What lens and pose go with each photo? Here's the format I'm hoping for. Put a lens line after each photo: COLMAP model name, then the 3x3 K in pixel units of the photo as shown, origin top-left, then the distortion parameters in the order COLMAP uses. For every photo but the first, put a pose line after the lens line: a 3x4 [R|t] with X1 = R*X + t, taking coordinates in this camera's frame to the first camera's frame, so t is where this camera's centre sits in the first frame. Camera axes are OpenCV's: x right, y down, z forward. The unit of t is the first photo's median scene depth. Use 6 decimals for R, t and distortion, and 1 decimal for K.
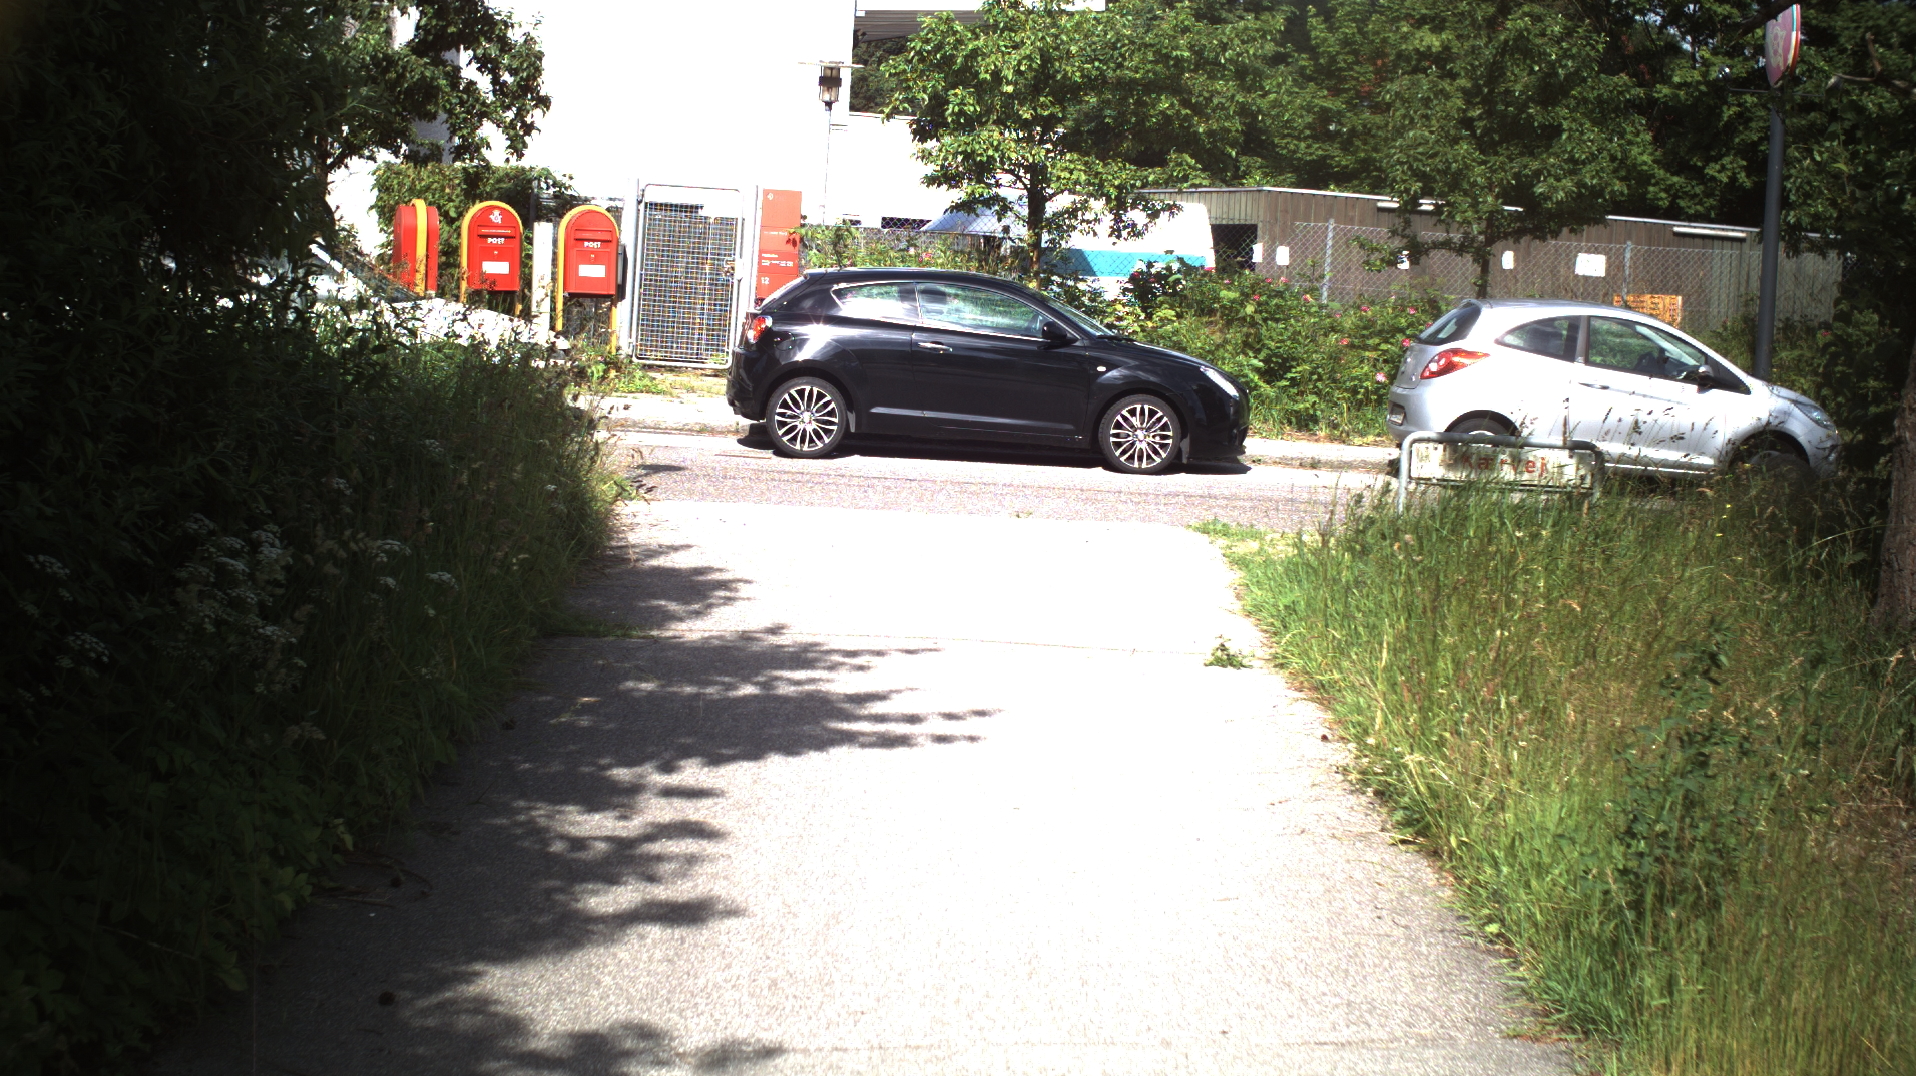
lens RADIAL K [[3389.9, 0, 958.0], [0, 3389.9, 538.0], [0, 0, 1]] dist [-0.294001, 0.303252]
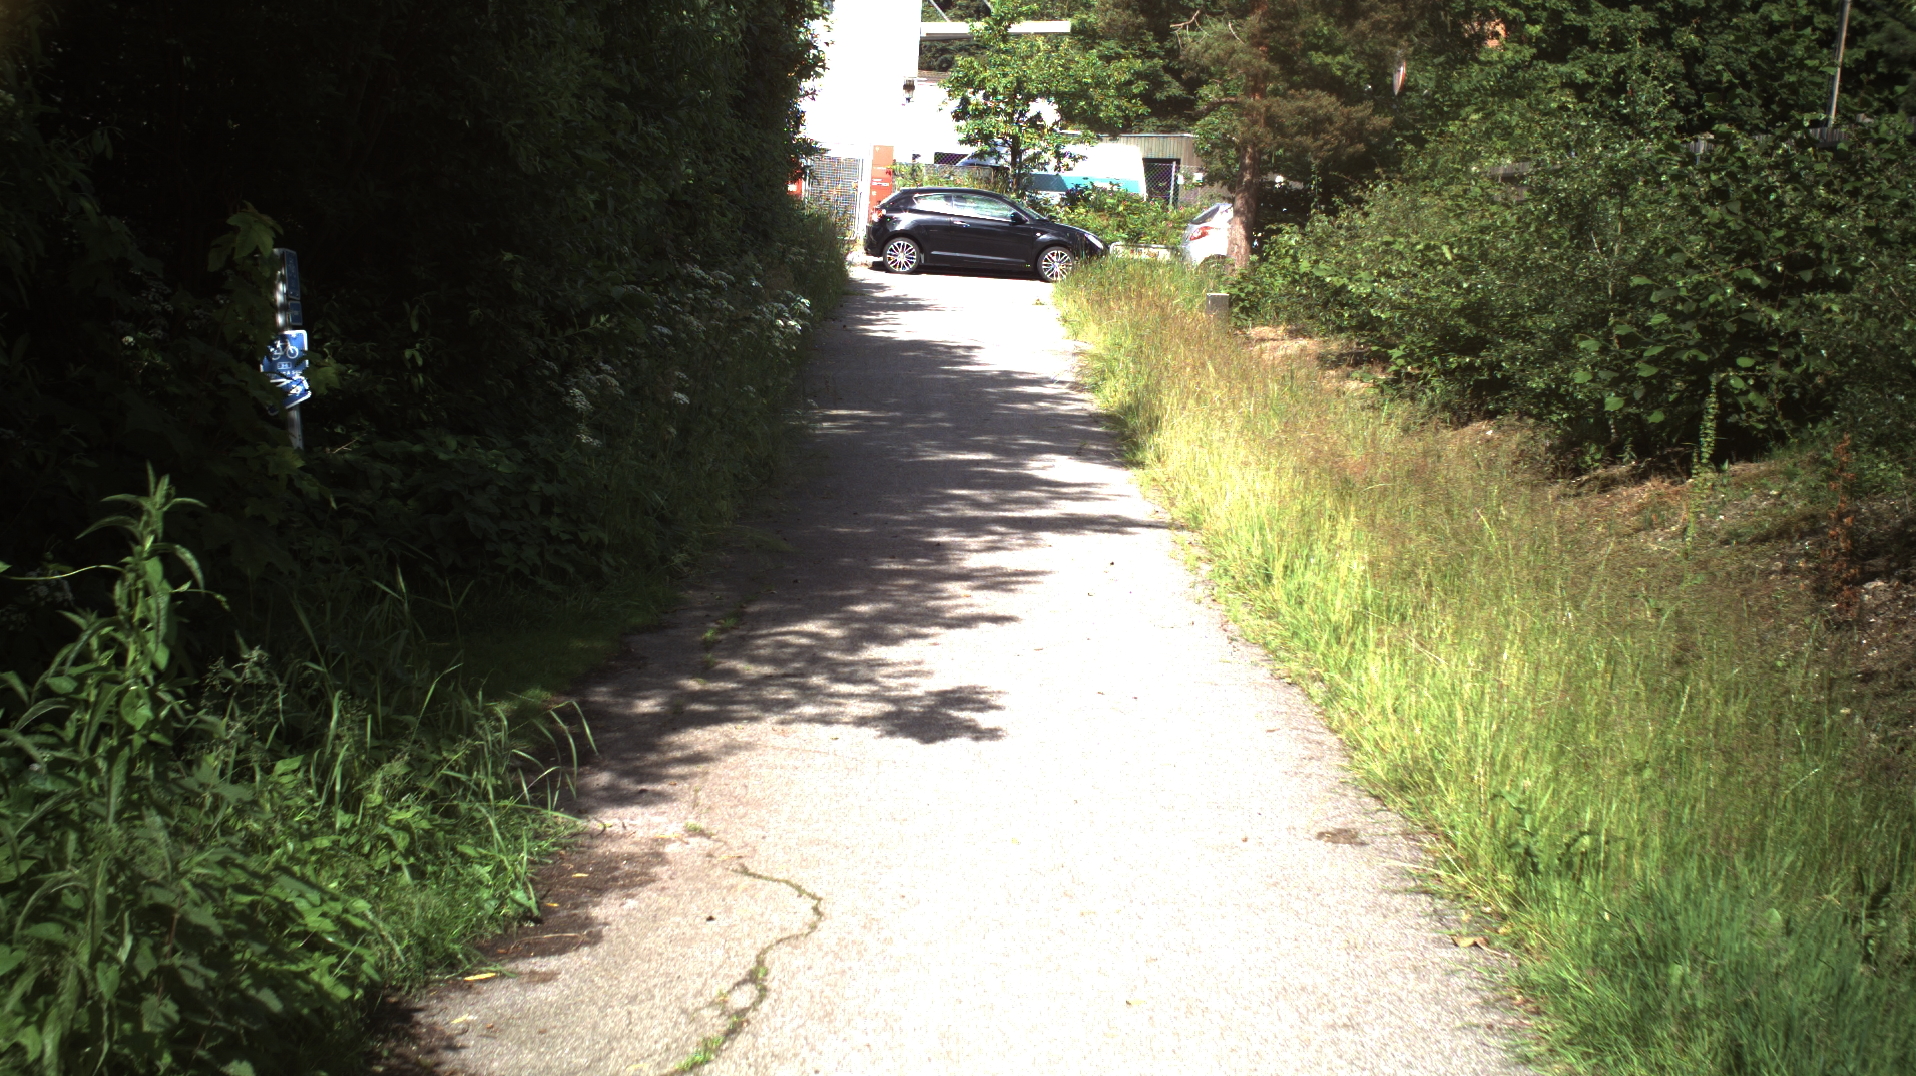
lens RADIAL K [[3389.9, 0, 958.0], [0, 3389.9, 538.0], [0, 0, 1]] dist [-0.294001, 0.303252]
pose [[0.999884, 0.006016, -0.013986, 0.019157], [-0.005674, 0.999687, 0.024387, 0.077669], [0.014128, -0.024304, 0.999605, -0.985238]]
